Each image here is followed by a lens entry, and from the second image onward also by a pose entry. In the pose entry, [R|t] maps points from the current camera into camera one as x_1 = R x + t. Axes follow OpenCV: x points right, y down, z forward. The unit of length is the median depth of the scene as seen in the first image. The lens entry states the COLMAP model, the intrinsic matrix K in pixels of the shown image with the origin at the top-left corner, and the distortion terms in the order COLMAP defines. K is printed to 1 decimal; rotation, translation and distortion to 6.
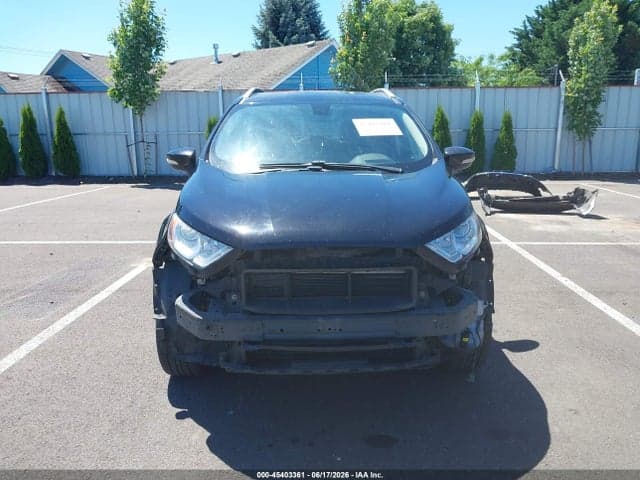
lens RADIAL K [[505.9, 0, 322.8], [0, 505.9, 236.1], [0, 0, 1]] dist [0.042718, -0.070462]
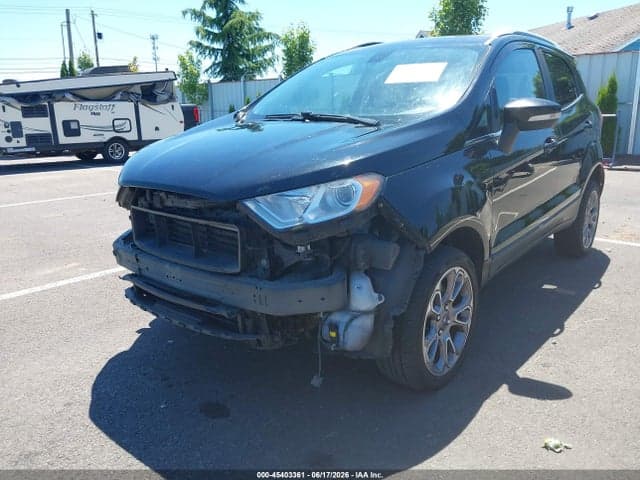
lens RADIAL K [[505.9, 0, 330.5], [0, 505.9, 234.9], [0, 0, 1]] dist [0.042718, -0.070462]
pose [[0.764791, 0.152560, -0.625956, 0.137893], [-0.128610, 0.988157, 0.083701, -0.002701], [0.631312, 0.016491, 0.775354, 0.071487]]
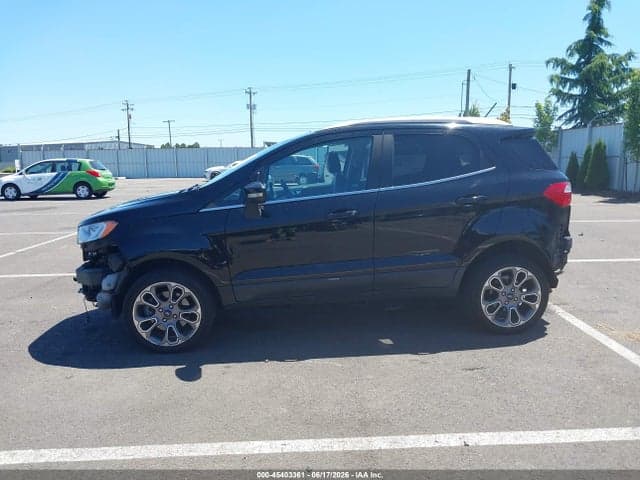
lens RADIAL K [[505.9, 0, 334.4], [0, 505.9, 238.6], [0, 0, 1]] dist [0.042718, -0.070462]
pose [[0.075643, 0.163506, -0.983638, 0.342309], [-0.191031, 0.970568, 0.146643, -0.064649], [0.978665, 0.176813, 0.104651, 0.280410]]
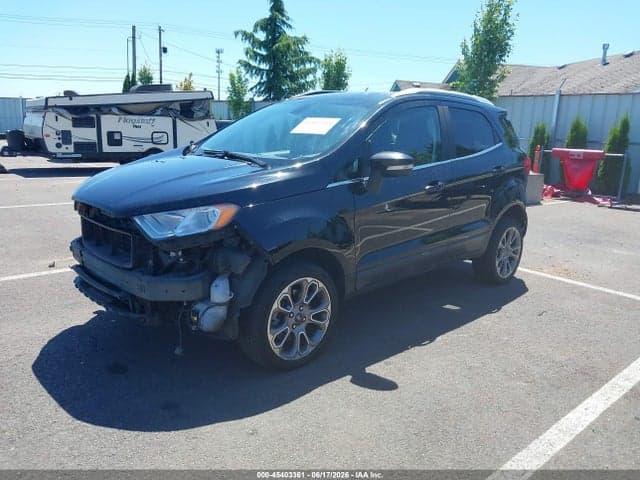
lens RADIAL K [[505.9, 0, 332.1], [0, 505.9, 232.3], [0, 0, 1]] dist [0.042718, -0.070462]
pose [[0.693077, 0.180719, -0.697843, 0.222107], [-0.193773, 0.979141, 0.061117, -0.018157], [0.694332, 0.092865, 0.713638, 0.076983]]
